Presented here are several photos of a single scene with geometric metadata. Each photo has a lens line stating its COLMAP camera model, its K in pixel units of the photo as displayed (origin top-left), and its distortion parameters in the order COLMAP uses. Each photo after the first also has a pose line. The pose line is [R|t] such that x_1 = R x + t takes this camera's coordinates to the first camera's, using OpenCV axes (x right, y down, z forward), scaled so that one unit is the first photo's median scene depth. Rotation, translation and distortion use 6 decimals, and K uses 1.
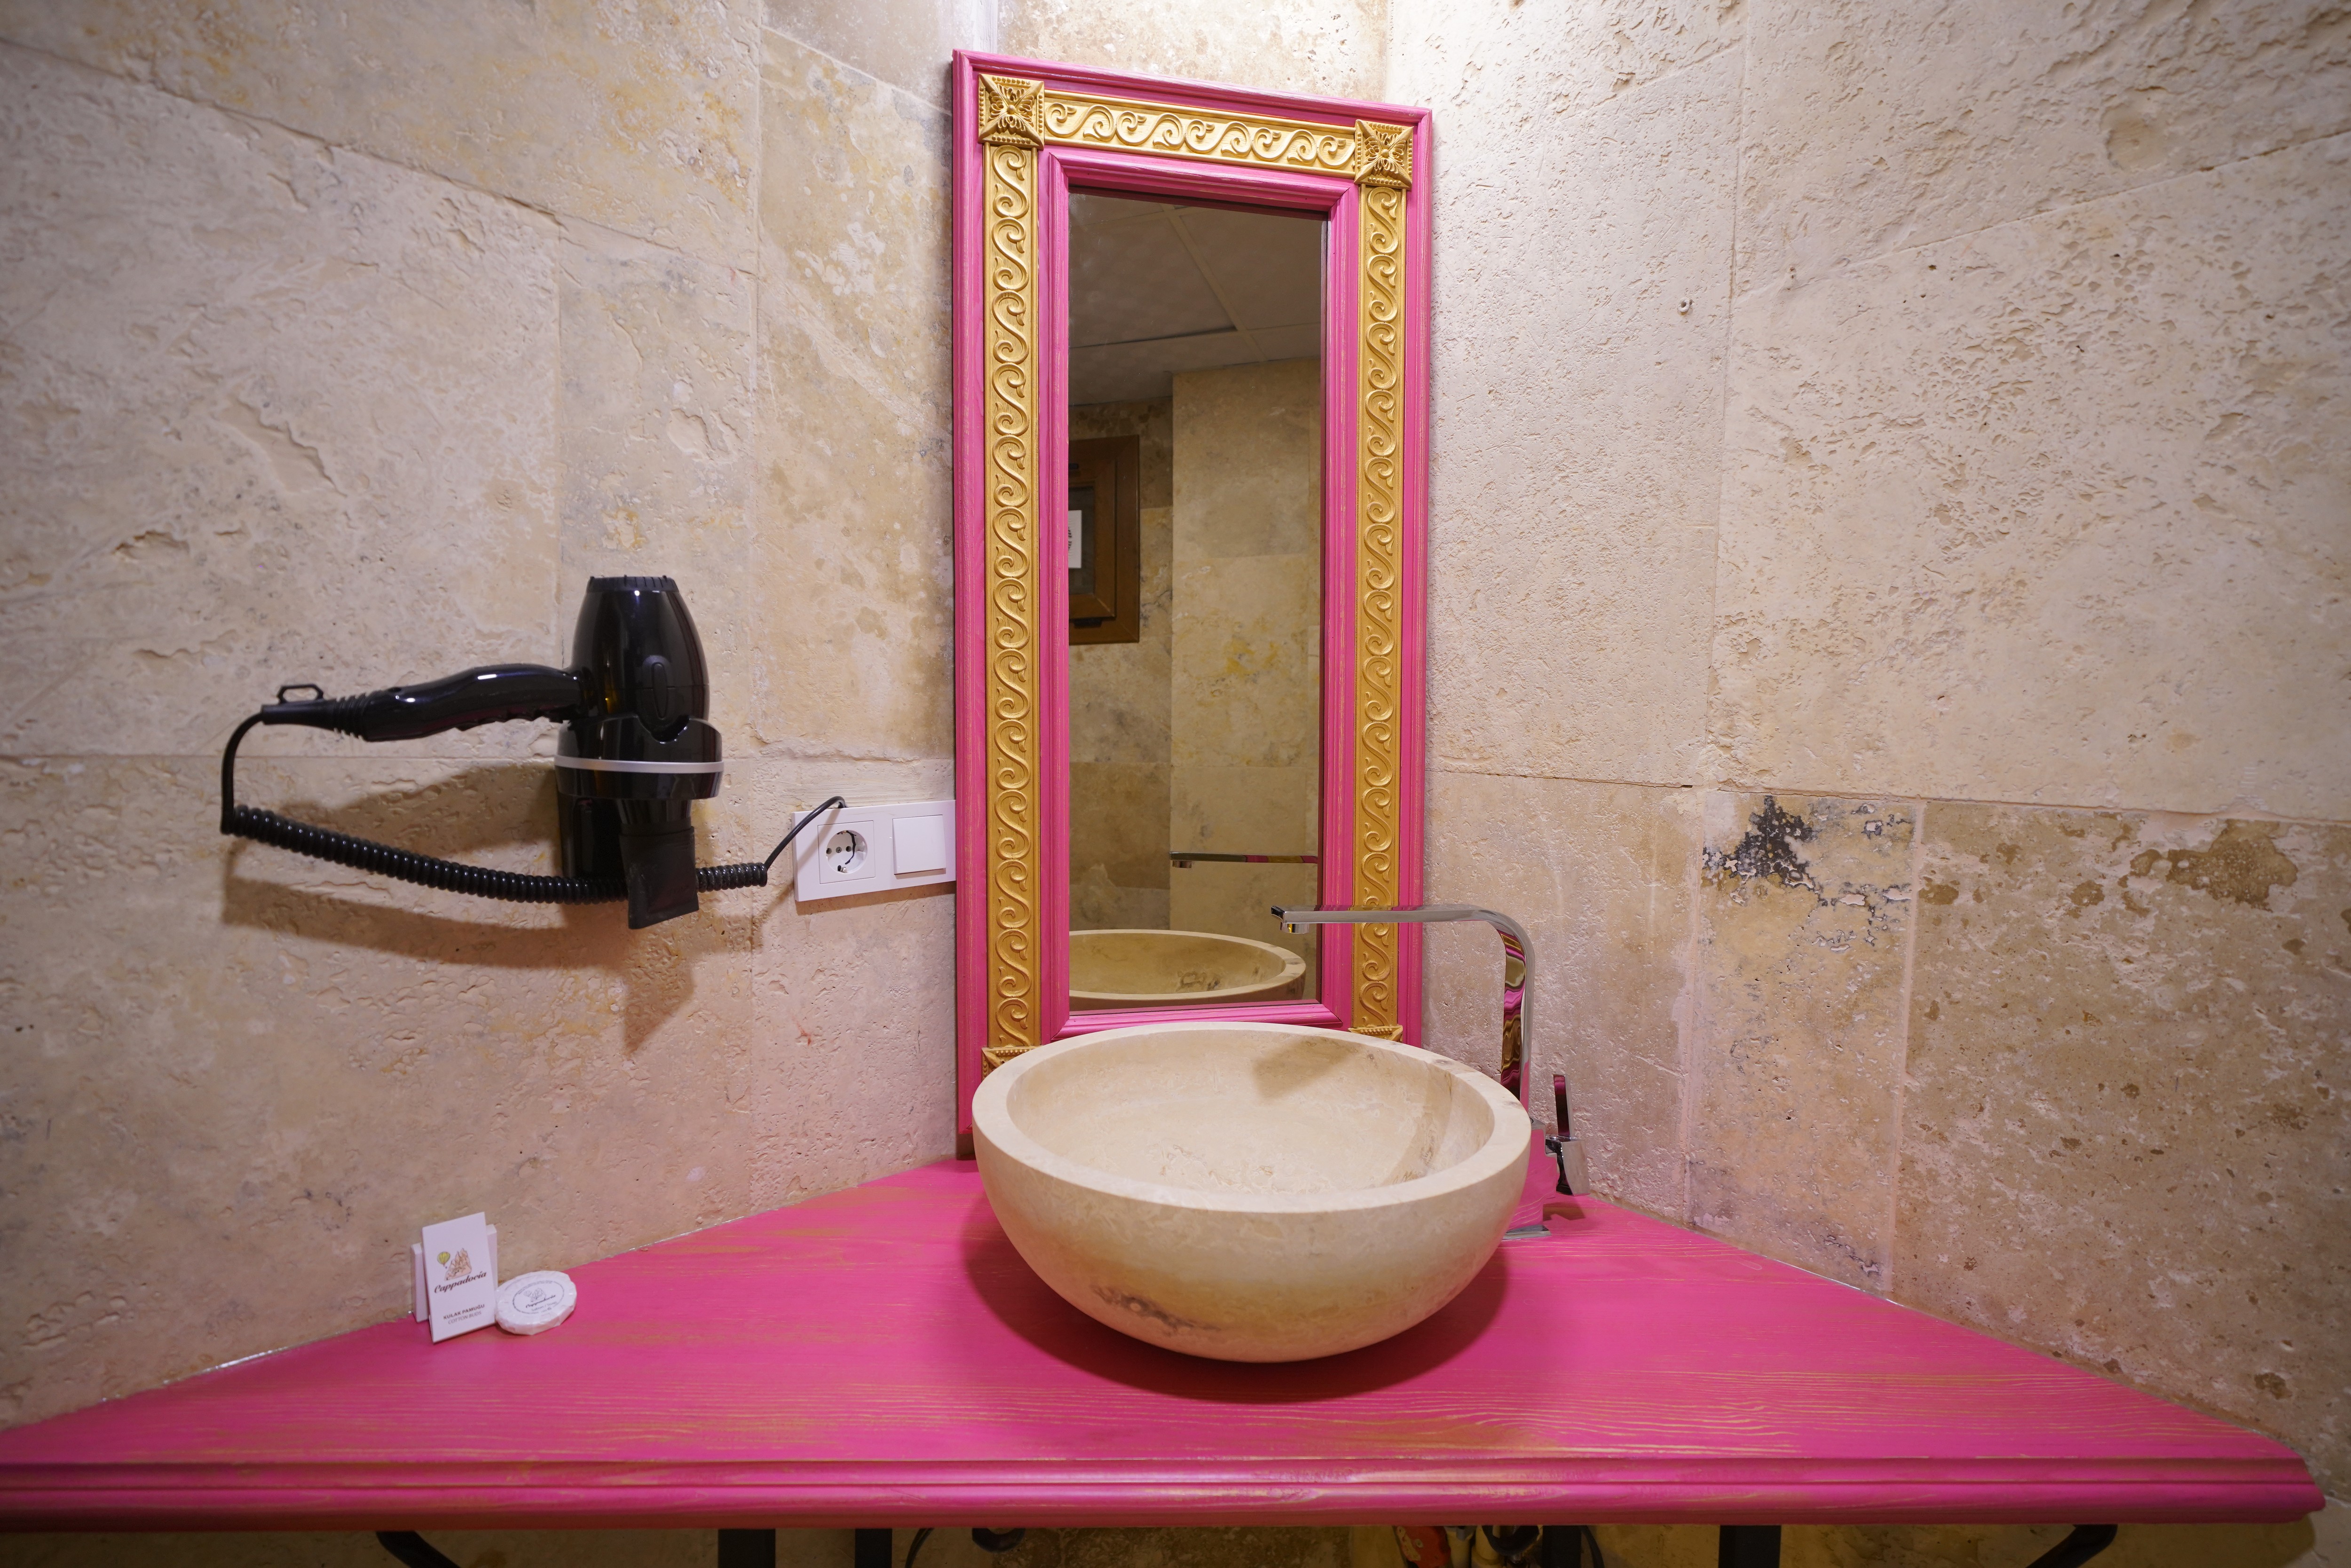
lens RADIAL K [[1048.8, 0, 1177.0], [0, 1048.8, 786.7], [0, 0, 1]] dist [0.001196, -0.000130]
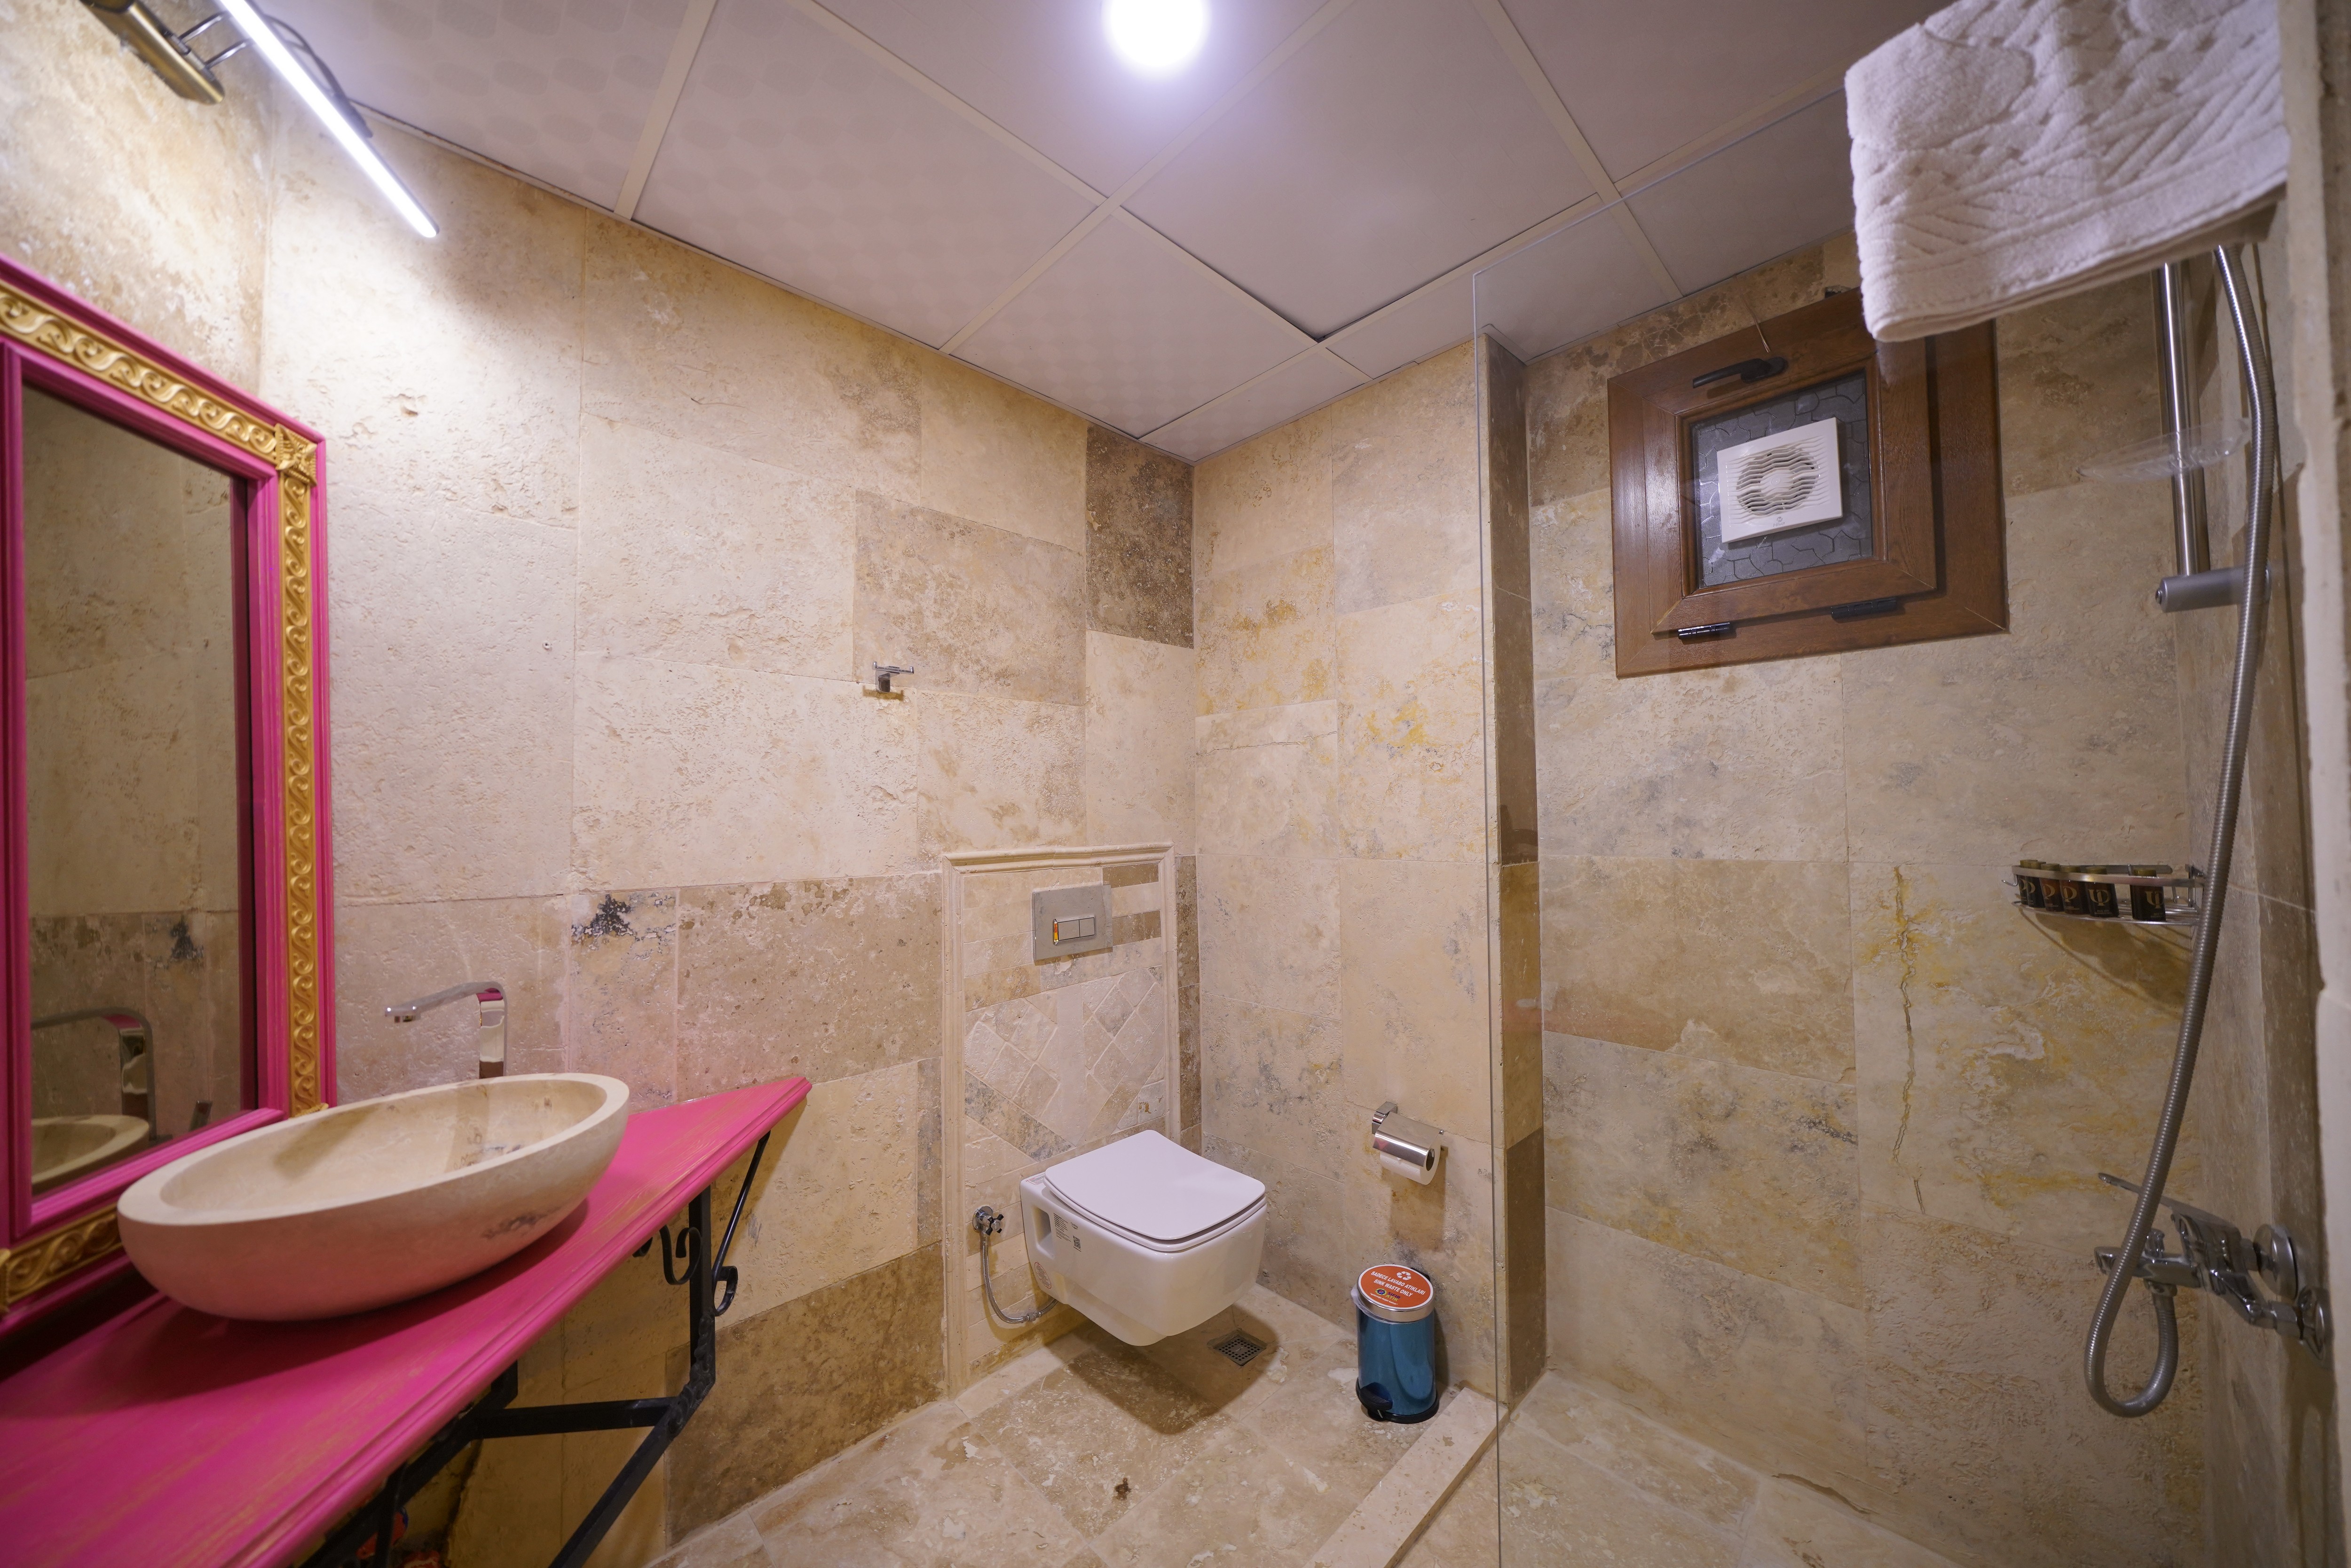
lens RADIAL K [[794.4, 0, 1172.9], [0, 794.4, 792.2], [0, 0, 1]] dist [-0.006943, 0.000772]
pose [[-0.042082, 0.011089, 0.999053, -1.124907], [0.070613, 0.997471, -0.008097, -0.107980], [-0.996616, 0.070206, -0.042758, -0.068979]]
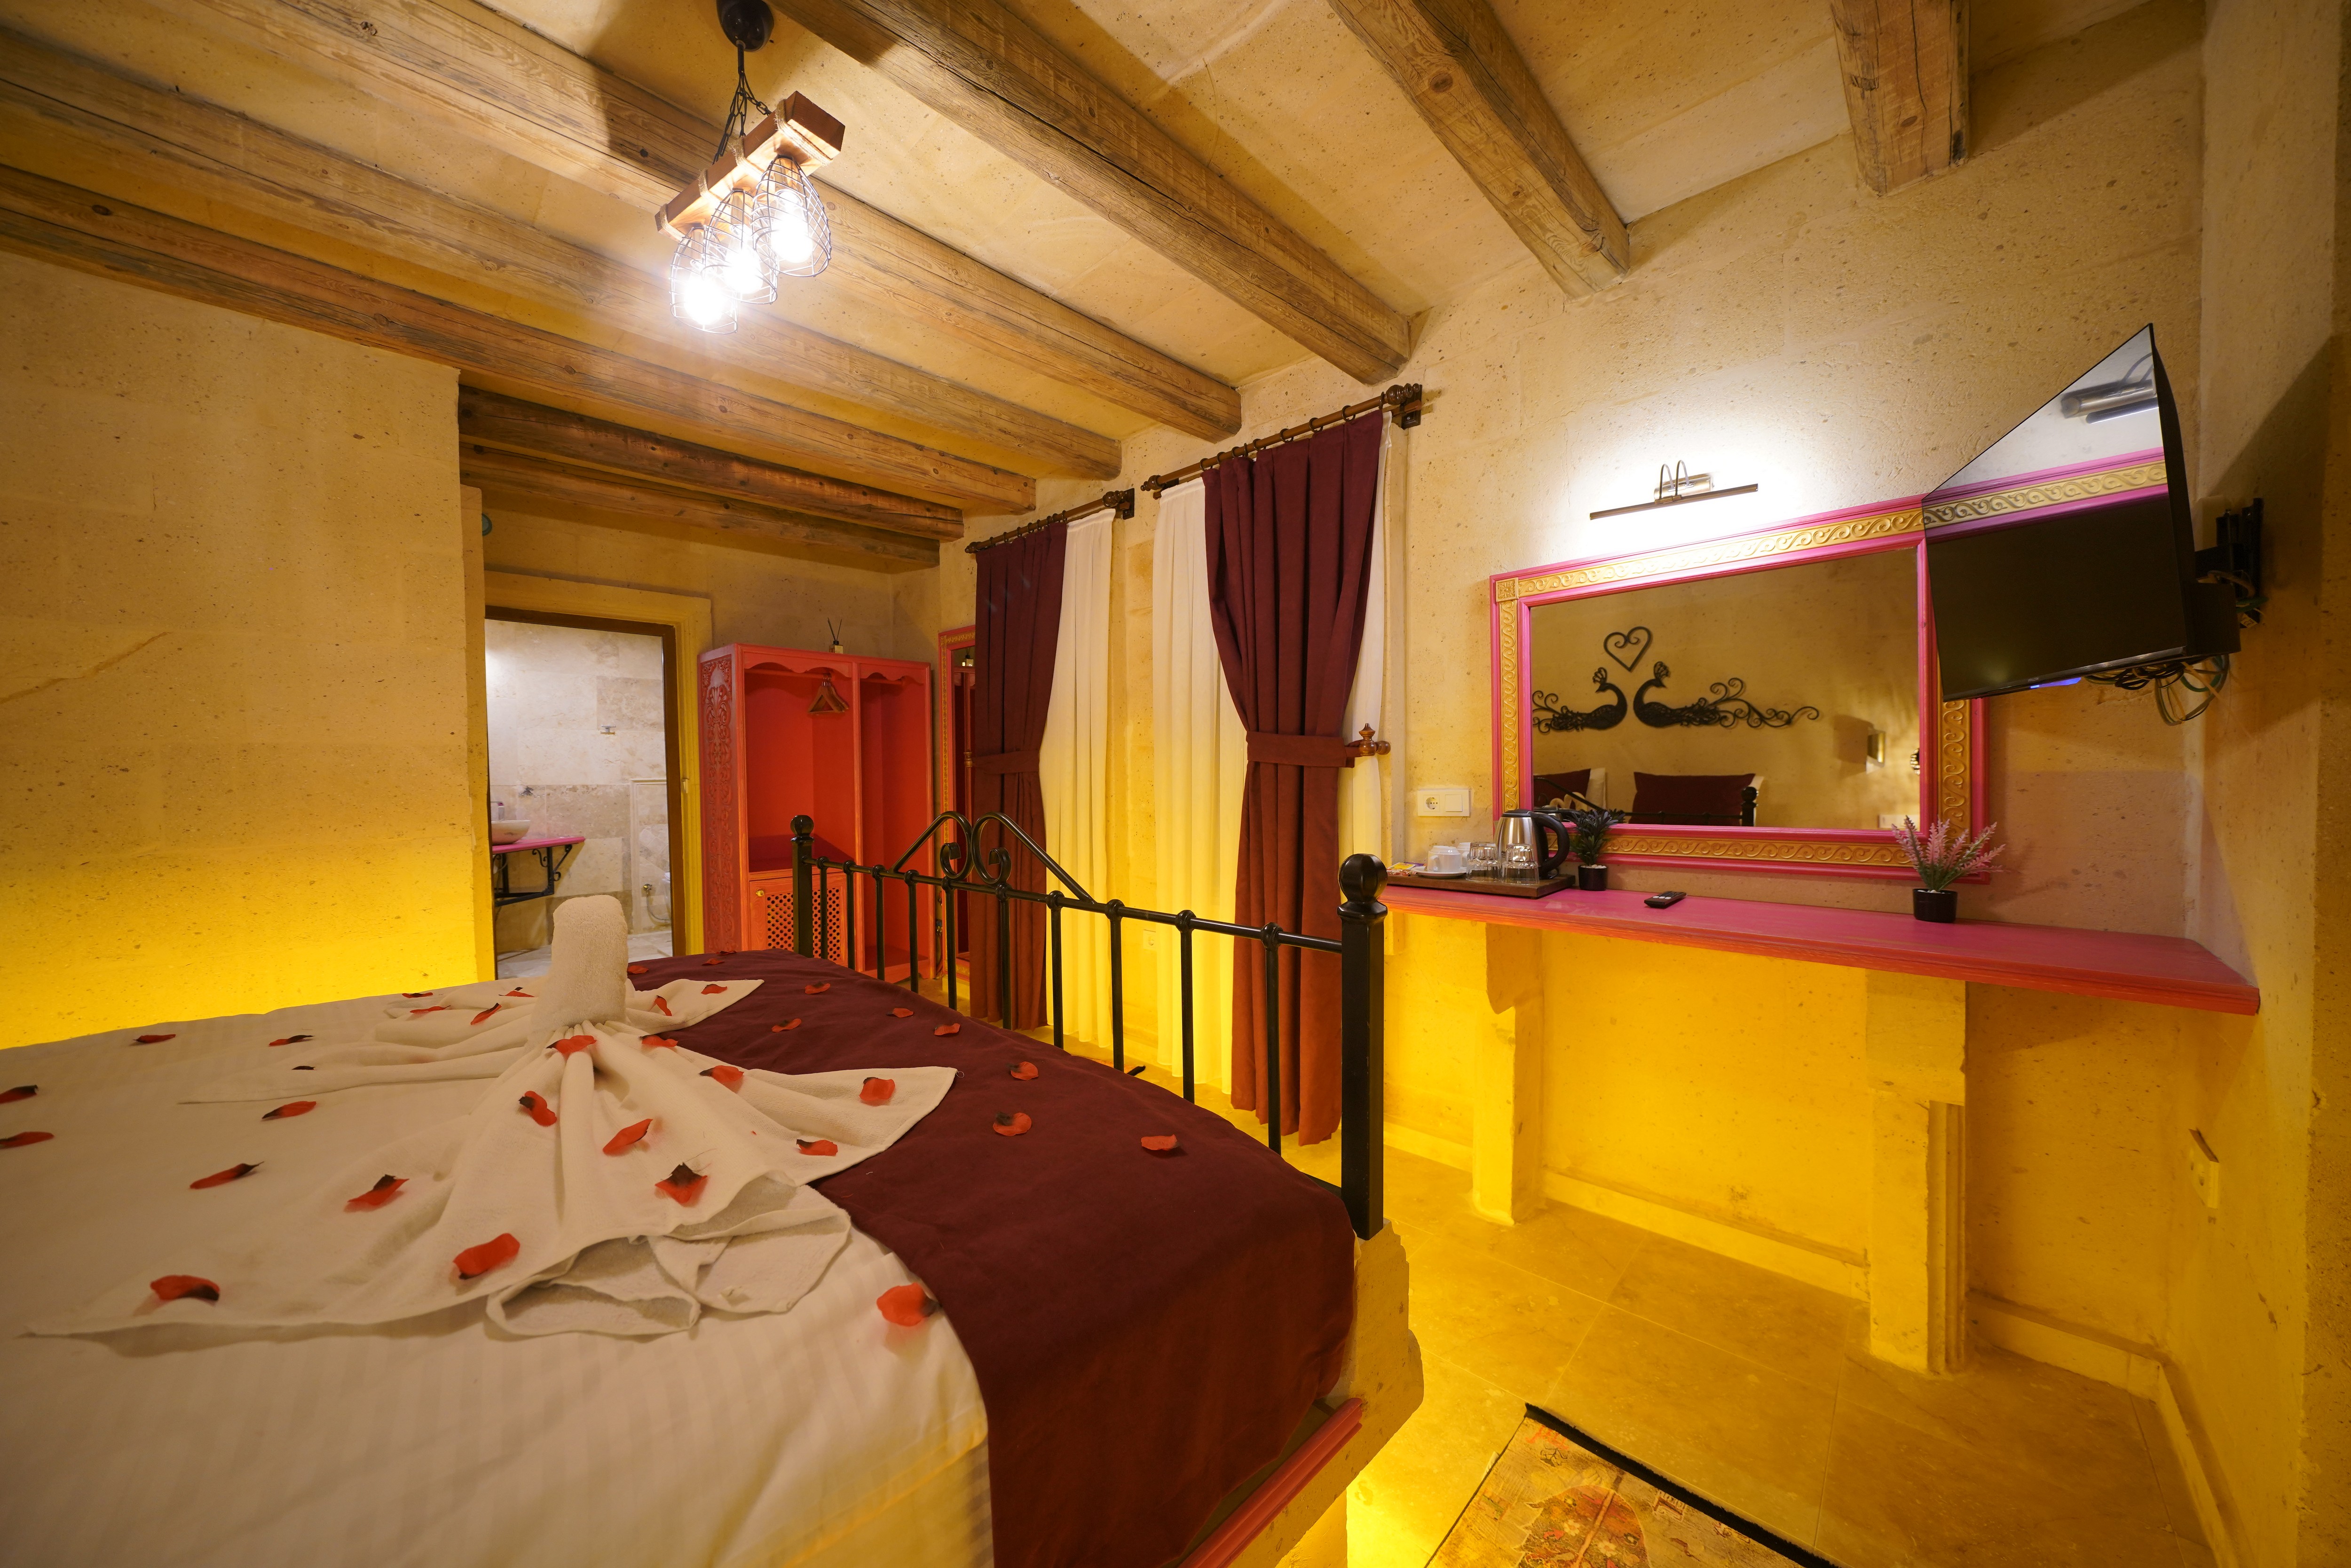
lens RADIAL K [[794.4, 0, 1170.9], [0, 794.4, 789.2], [0, 0, 1]] dist [-0.006943, 0.000772]
pose [[-0.077659, -0.035595, 0.996344, -6.798485], [0.067686, 0.996868, 0.040890, 0.140494], [-0.994680, 0.070614, -0.075007, -4.059113]]
